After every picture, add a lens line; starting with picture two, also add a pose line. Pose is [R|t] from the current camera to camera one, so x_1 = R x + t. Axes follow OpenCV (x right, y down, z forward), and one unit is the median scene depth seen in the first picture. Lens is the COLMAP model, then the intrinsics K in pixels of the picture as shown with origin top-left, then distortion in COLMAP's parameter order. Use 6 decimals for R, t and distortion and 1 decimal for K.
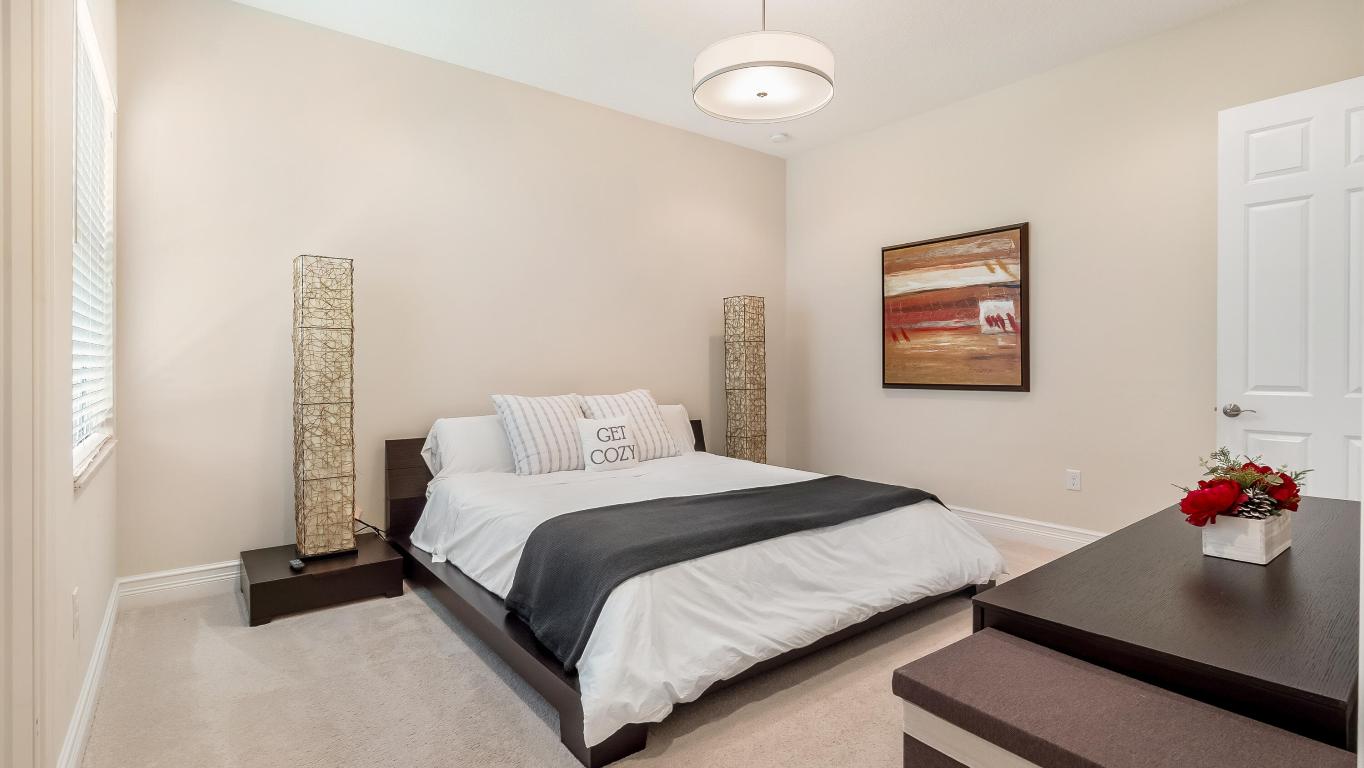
lens RADIAL K [[638.7, 0, 704.9], [0, 638.7, 366.2], [0, 0, 1]] dist [-0.005555, -0.000302]
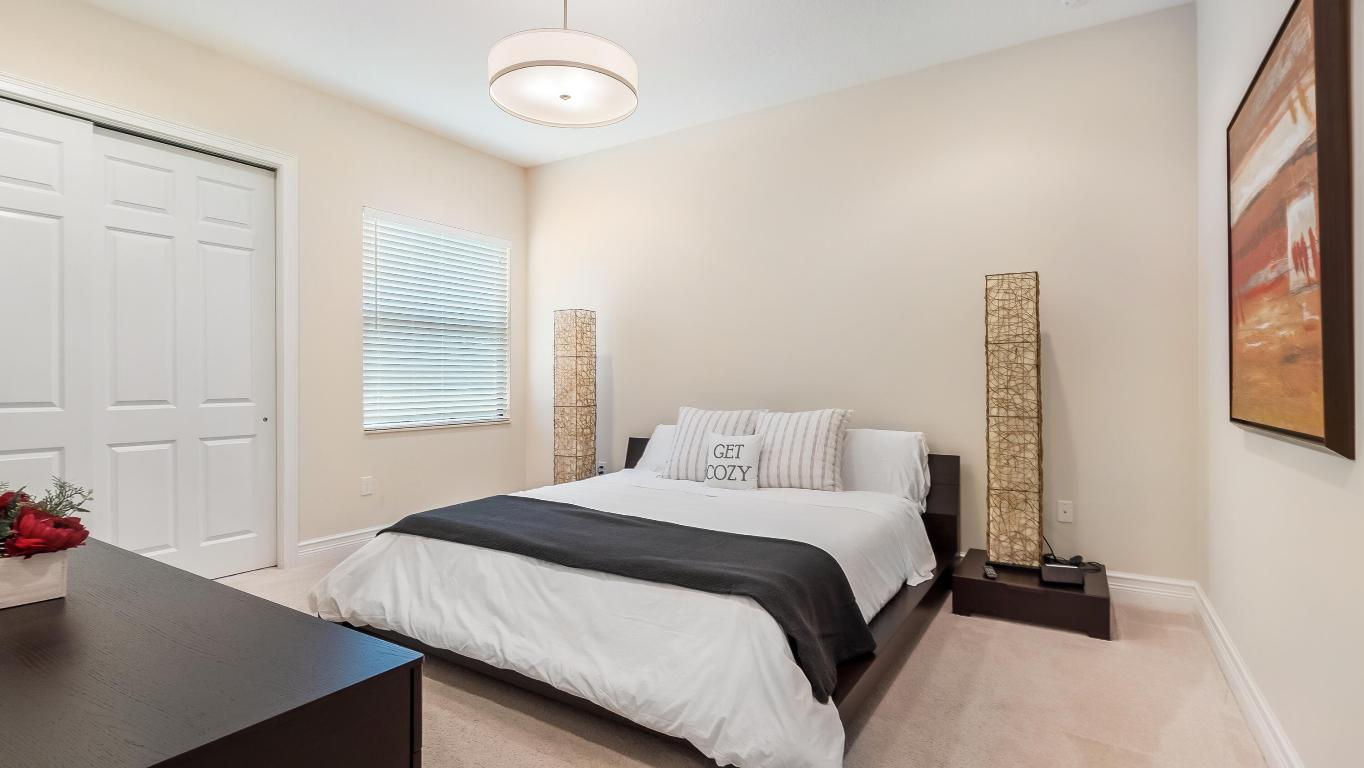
lens RADIAL K [[650.1, 0, 681.7], [0, 650.1, 380.1], [0, 0, 1]] dist [-0.012856, -0.000244]
pose [[0.318254, -0.004100, -0.947997, 0.807142], [0.000685, 0.999991, -0.004095, 0.001791], [0.948005, 0.000654, 0.318254, 0.649198]]
